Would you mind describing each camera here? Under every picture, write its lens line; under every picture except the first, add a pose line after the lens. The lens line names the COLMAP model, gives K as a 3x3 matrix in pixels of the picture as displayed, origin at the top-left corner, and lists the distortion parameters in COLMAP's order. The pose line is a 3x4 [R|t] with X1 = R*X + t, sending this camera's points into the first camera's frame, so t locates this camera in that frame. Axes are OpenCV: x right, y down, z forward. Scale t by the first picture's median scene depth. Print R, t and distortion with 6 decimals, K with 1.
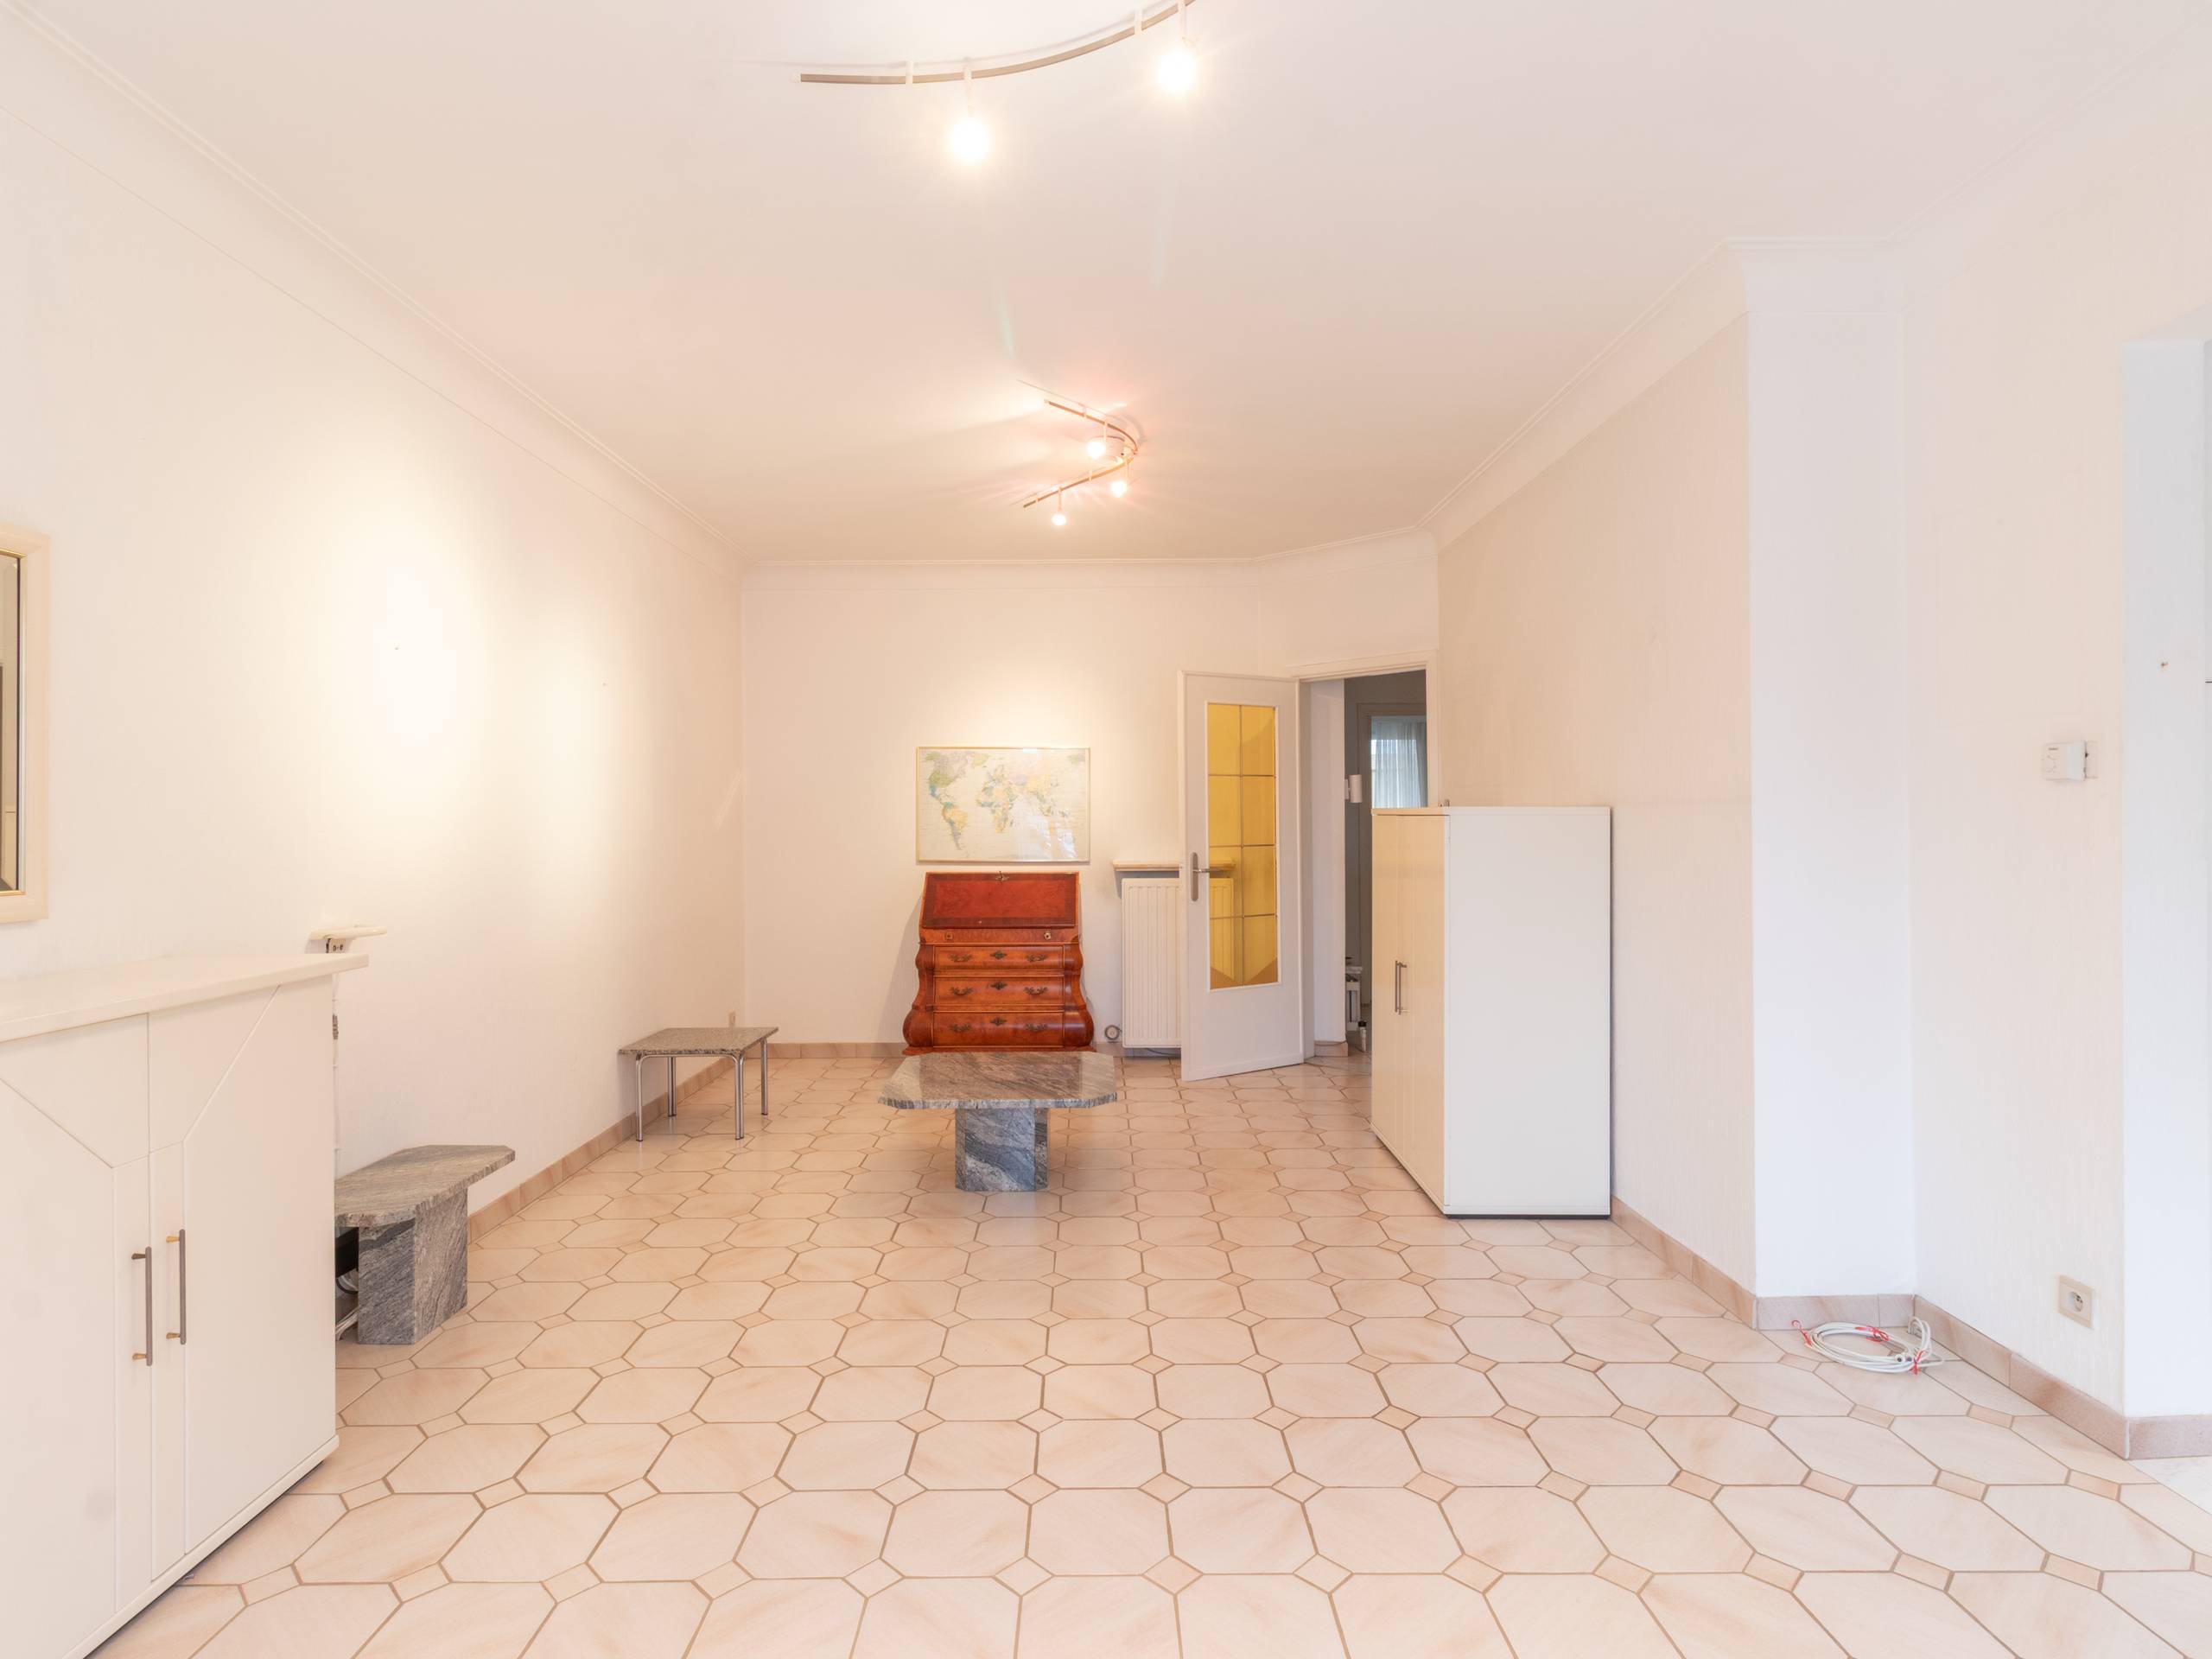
lens RADIAL K [[1167.3, 0, 1094.4], [0, 1167.3, 819.5], [0, 0, 1]] dist [0.003594, 0.001919]
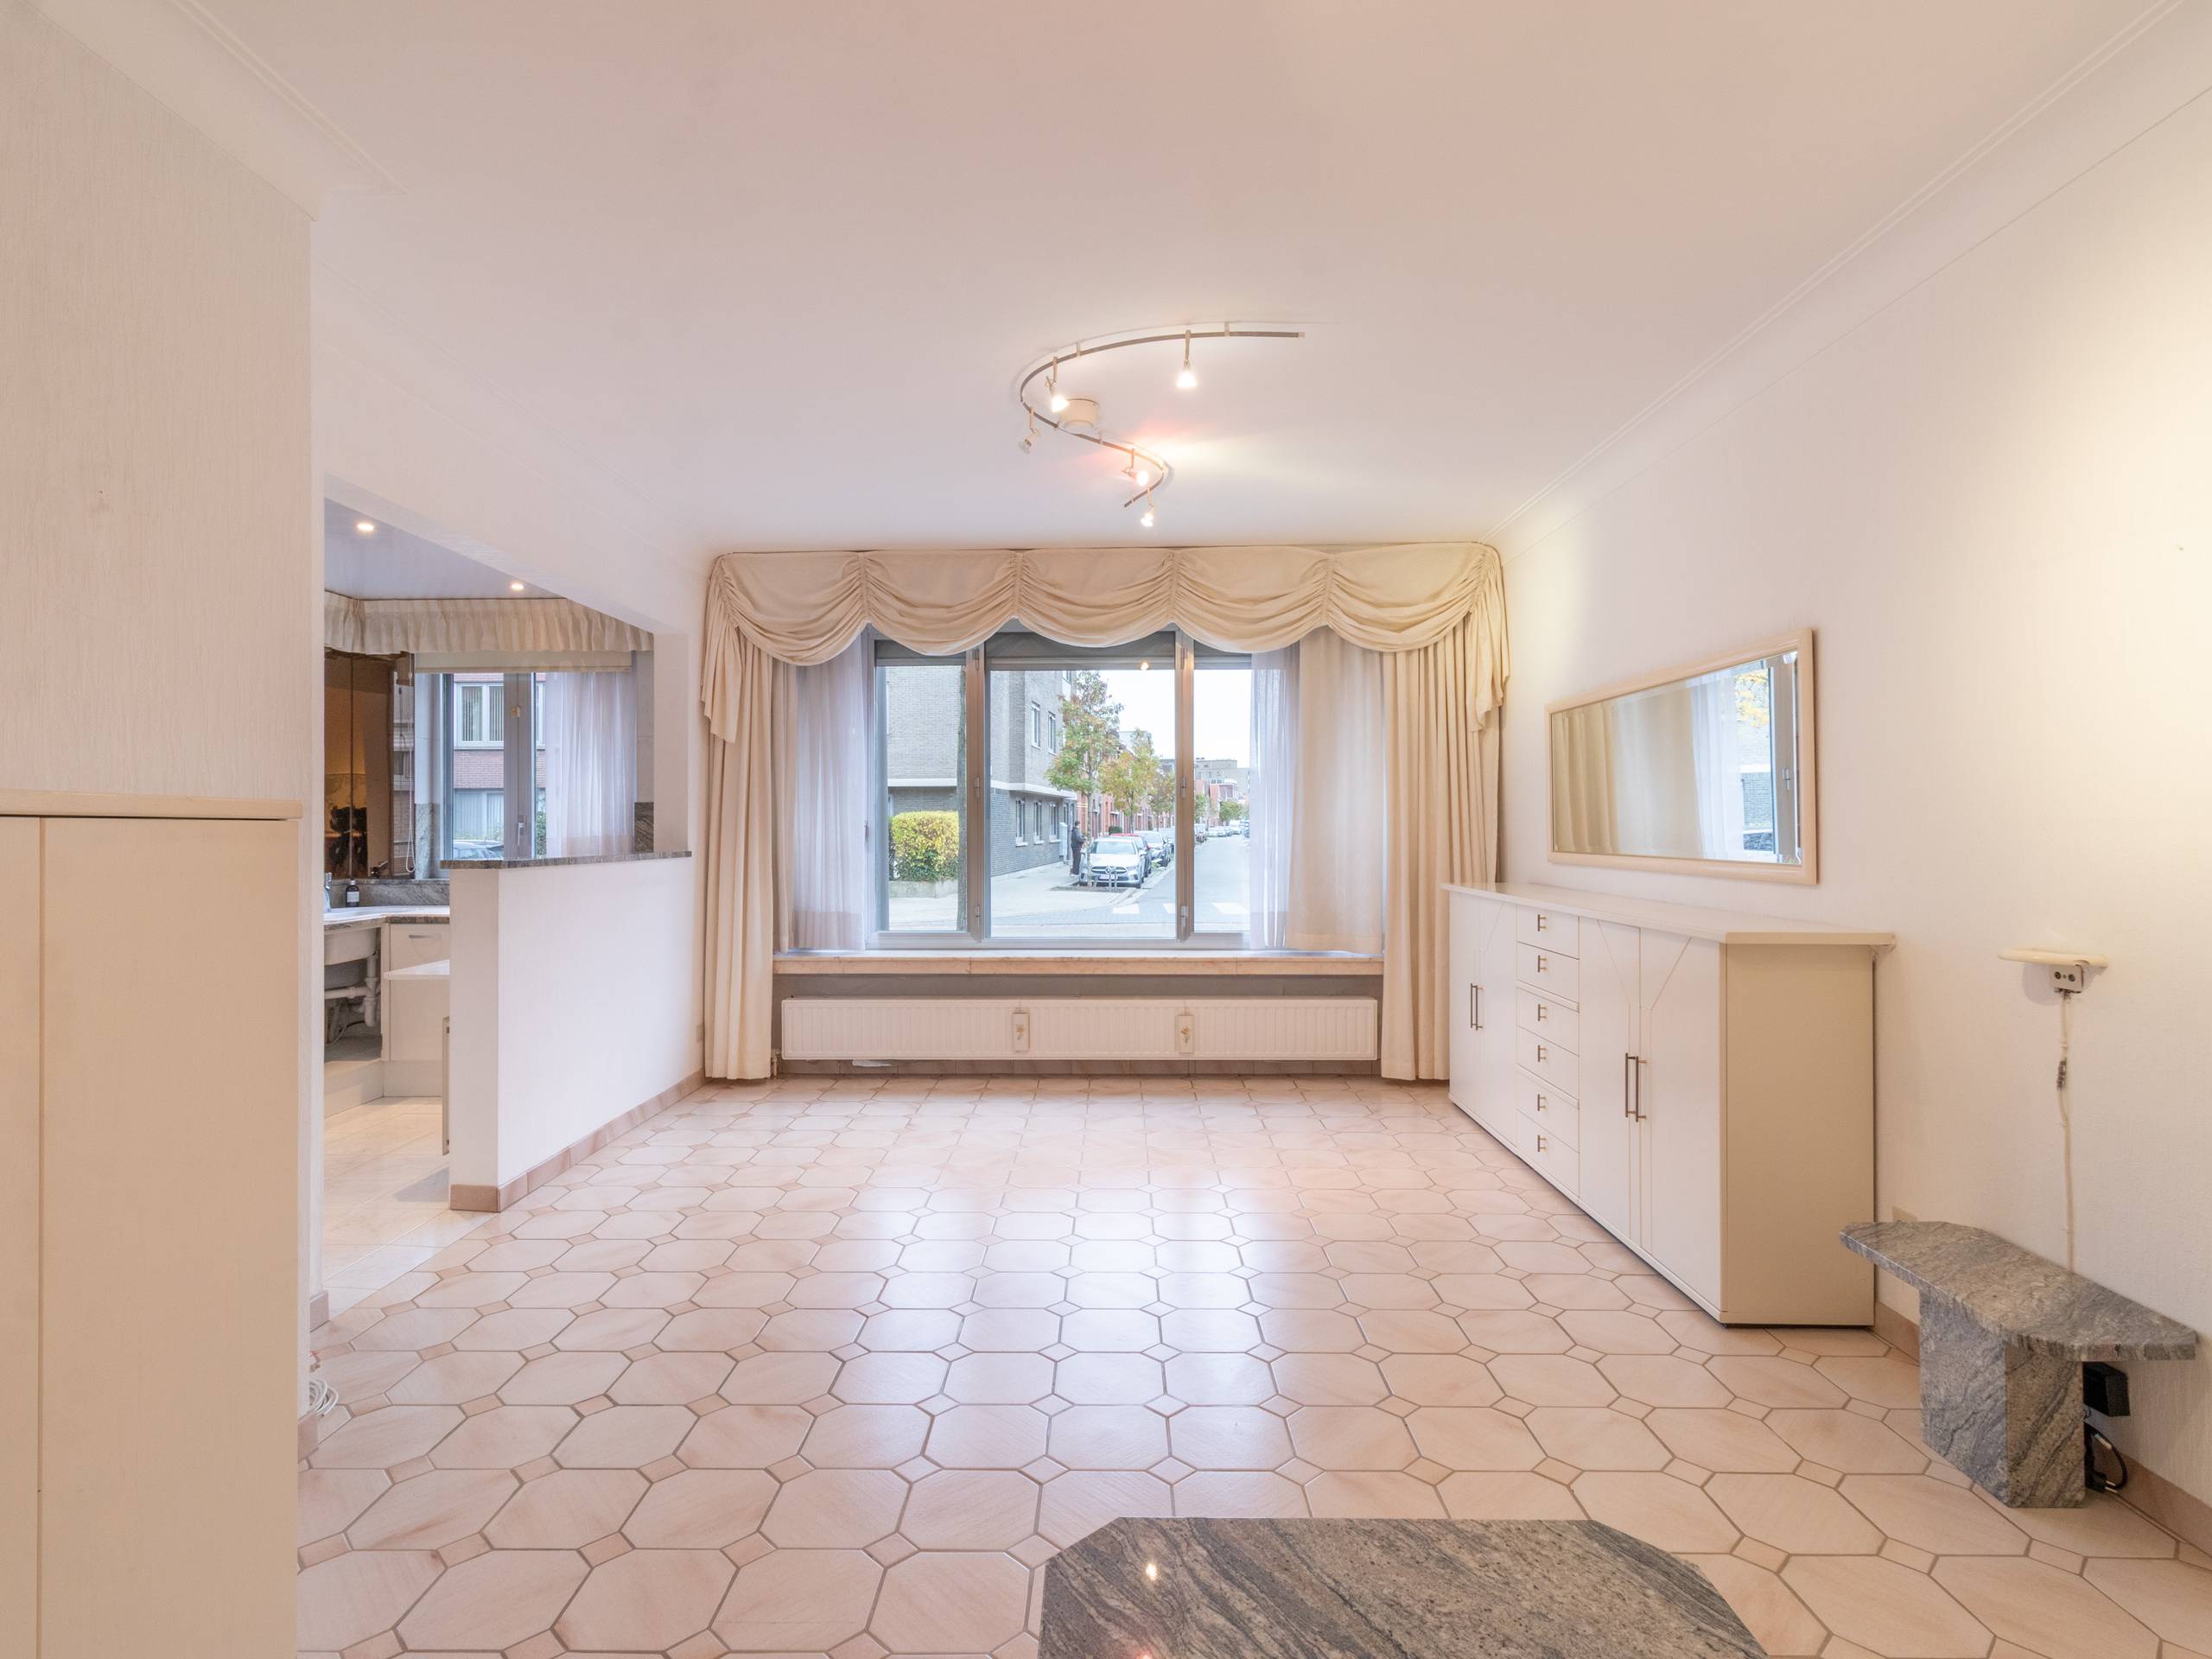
lens RADIAL K [[1167.3, 0, 1094.4], [0, 1167.3, 819.5], [0, 0, 1]] dist [0.003594, 0.001919]
pose [[-0.999826, 0.010087, 0.015684, -0.003922], [0.009997, 0.999934, -0.005746, 0.001047], [-0.015741, -0.005589, -0.999860, 1.857694]]
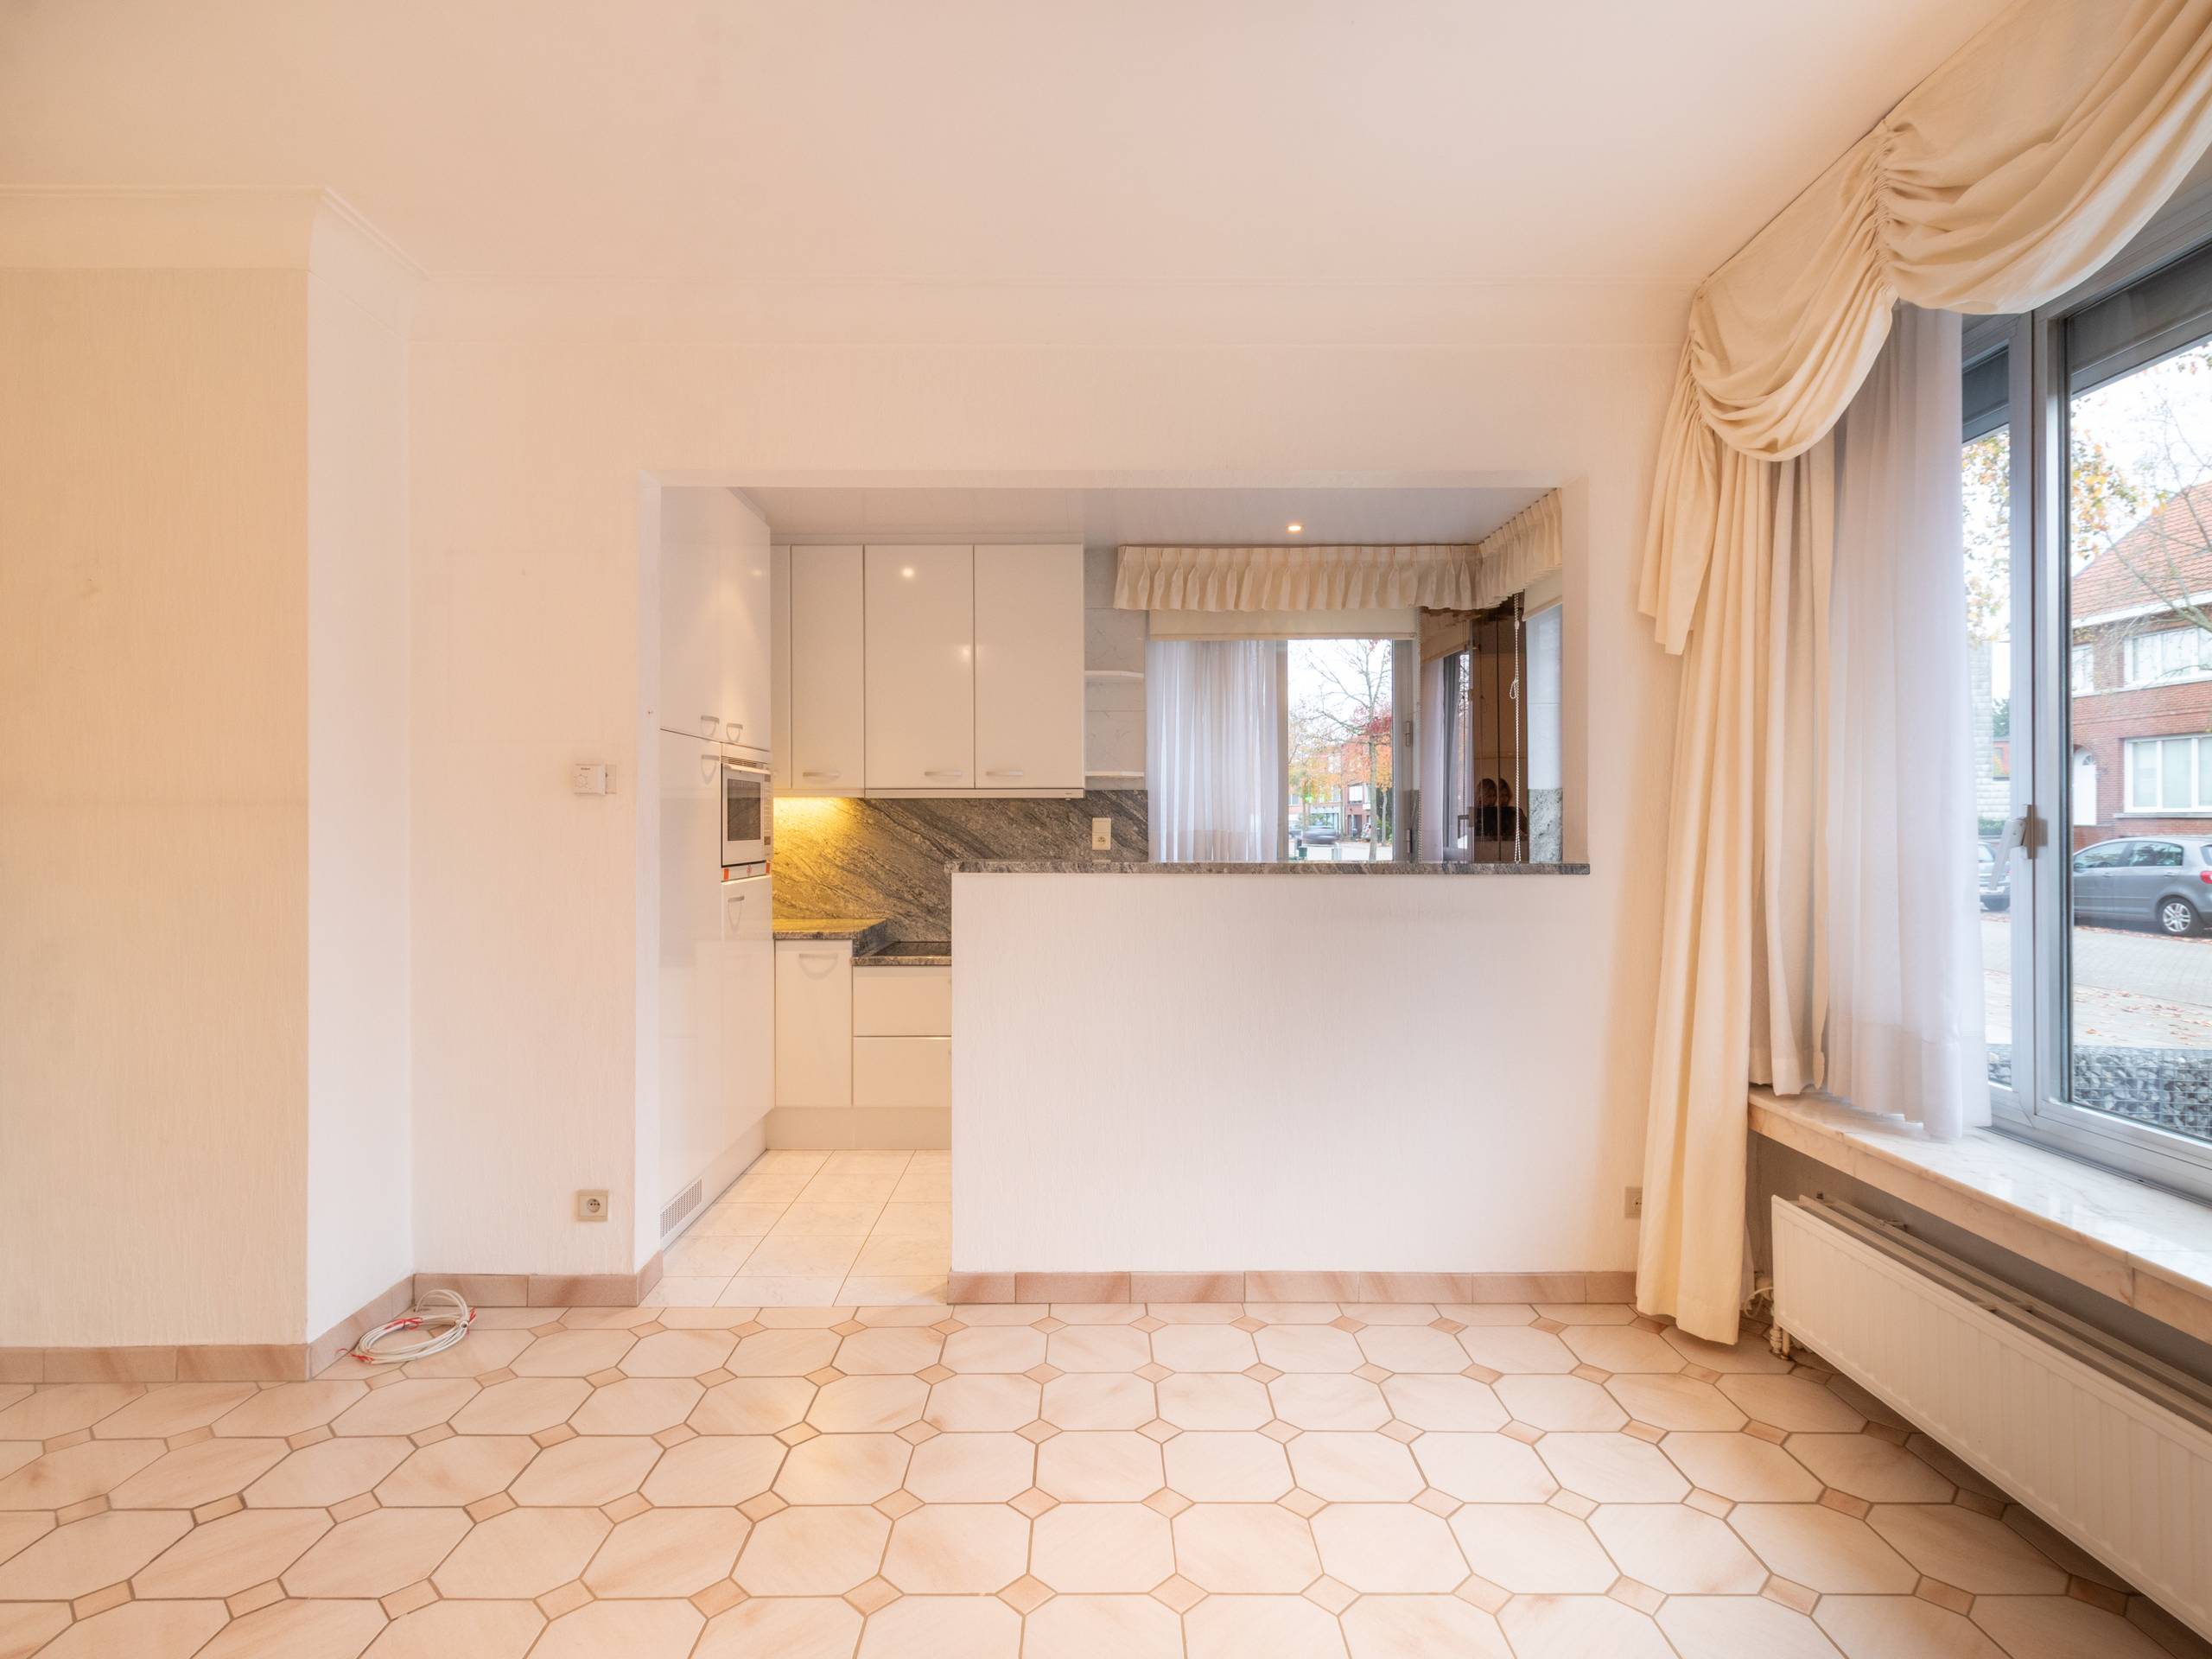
lens RADIAL K [[1167.3, 0, 1094.4], [0, 1167.3, 819.5], [0, 0, 1]] dist [0.003594, 0.001919]
pose [[-0.002842, 0.007813, 0.999965, -0.364985], [0.000346, 0.999969, -0.007812, 0.003002], [-0.999996, 0.000324, -0.002844, 0.390276]]
